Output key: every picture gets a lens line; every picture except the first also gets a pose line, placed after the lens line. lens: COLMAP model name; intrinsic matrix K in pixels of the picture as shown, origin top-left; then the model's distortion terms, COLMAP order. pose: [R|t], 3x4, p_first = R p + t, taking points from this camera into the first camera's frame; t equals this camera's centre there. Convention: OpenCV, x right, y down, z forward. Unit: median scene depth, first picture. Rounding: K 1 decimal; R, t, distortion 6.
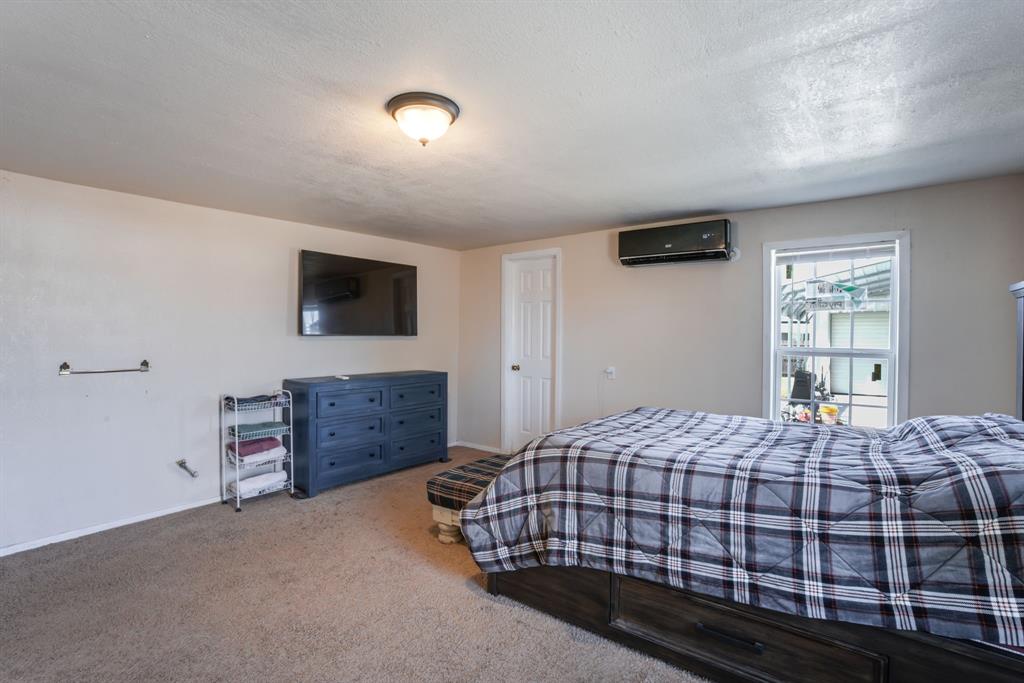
lens RADIAL K [[527.6, 0, 512.0], [0, 527.6, 341.5], [0, 0, 1]] dist [0.000887, 0.000138]
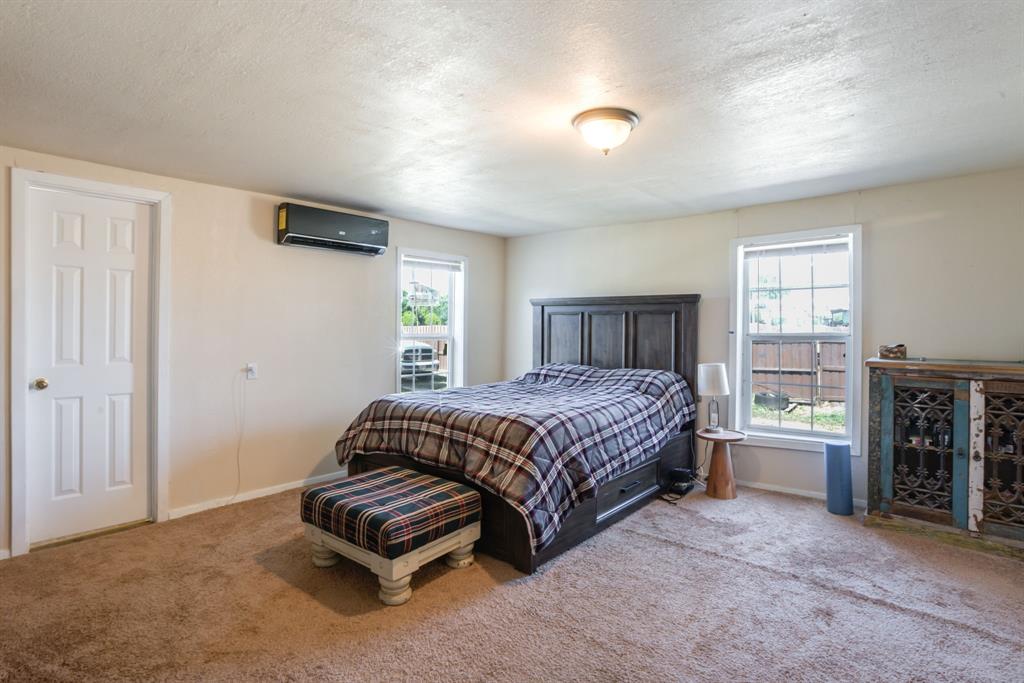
lens RADIAL K [[567.5, 0, 514.5], [0, 567.5, 320.8], [0, 0, 1]] dist [0.003434, 0.001274]
pose [[-0.005829, -0.001331, 0.999982, -0.882888], [0.010899, 0.999940, 0.001394, -0.017187], [-0.999924, 0.010907, -0.005815, 0.787837]]
